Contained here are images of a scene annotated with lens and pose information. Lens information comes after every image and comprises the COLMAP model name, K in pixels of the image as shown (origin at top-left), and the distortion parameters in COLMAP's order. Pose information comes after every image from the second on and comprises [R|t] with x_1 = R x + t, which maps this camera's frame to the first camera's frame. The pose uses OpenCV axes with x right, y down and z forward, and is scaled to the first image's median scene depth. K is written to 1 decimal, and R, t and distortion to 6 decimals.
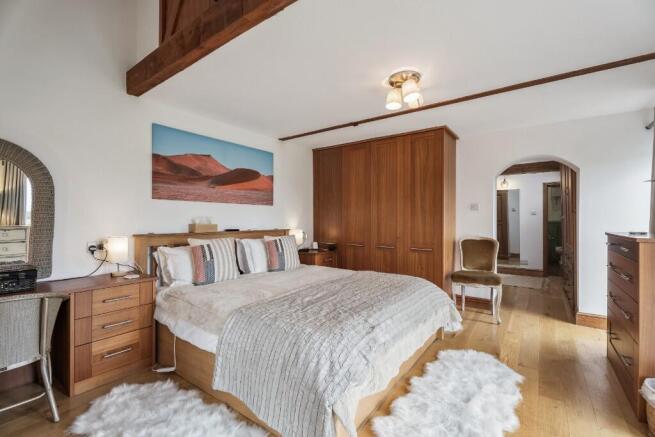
lens RADIAL K [[290.1, 0, 327.5], [0, 290.1, 218.5], [0, 0, 1]] dist [0.000241, 0.000074]
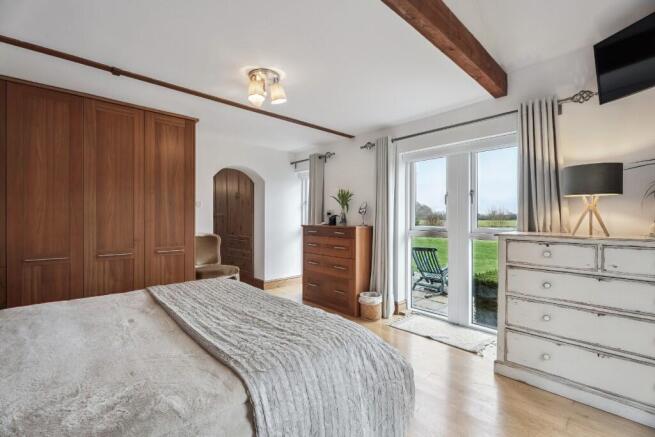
lens RADIAL K [[290.1, 0, 327.5], [0, 290.1, 218.5], [0, 0, 1]] dist [0.000241, 0.000074]
pose [[0.182109, 0.000916, 0.983278, -0.438047], [-0.002476, 0.999997, -0.000473, 0.008952], [-0.983275, -0.002348, 0.182111, 0.378137]]
